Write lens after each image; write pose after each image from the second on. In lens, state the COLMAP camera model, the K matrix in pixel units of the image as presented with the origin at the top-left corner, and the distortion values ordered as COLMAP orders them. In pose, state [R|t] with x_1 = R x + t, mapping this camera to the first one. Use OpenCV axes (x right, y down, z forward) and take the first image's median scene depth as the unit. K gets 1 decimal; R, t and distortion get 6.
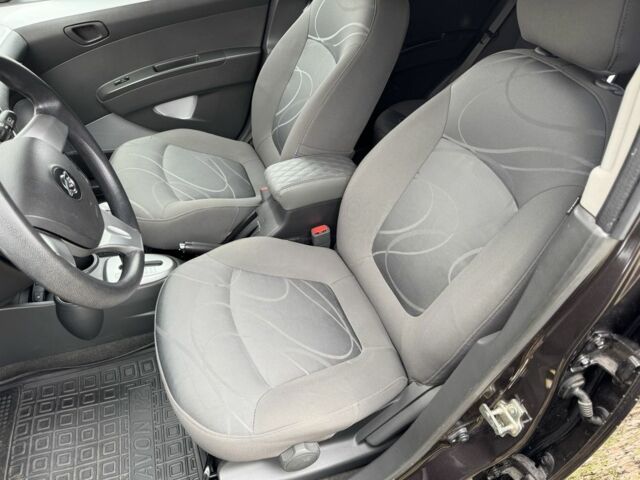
lens RADIAL K [[455.1, 0, 322.4], [0, 455.1, 239.2], [0, 0, 1]] dist [0.055917, -0.074503]
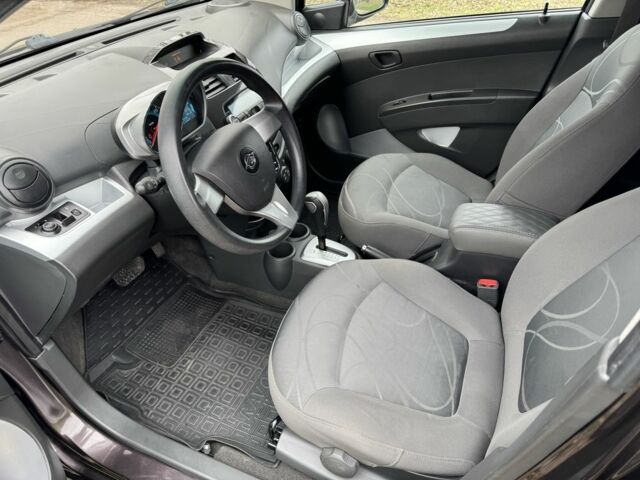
lens RADIAL K [[453.0, 0, 318.8], [0, 453.0, 242.7], [0, 0, 1]] dist [0.156920, -0.289136]
pose [[0.720169, 0.337967, -0.605916, 0.288260], [-0.371475, 0.925436, 0.074667, -0.039450], [0.585971, 0.171310, 0.792017, 0.039453]]
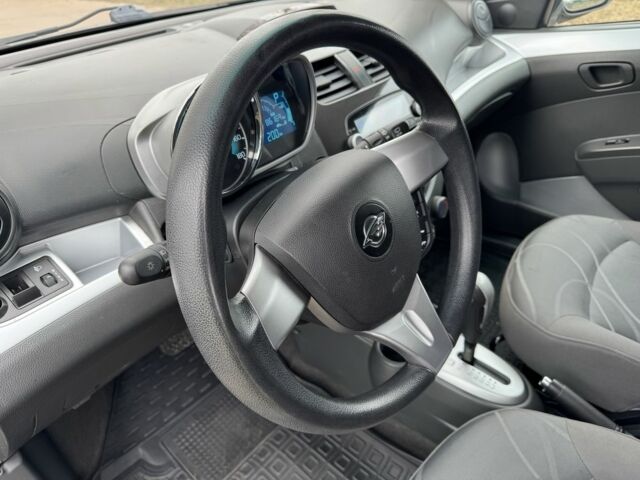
lens RADIAL K [[455.1, 0, 322.4], [0, 455.1, 239.2], [0, 0, 1]] dist [0.055917, -0.074503]
pose [[0.494021, 0.404451, -0.769651, -0.044716], [-0.494896, 0.858629, 0.133546, -0.088963], [0.714857, 0.314923, 0.624341, 0.301486]]
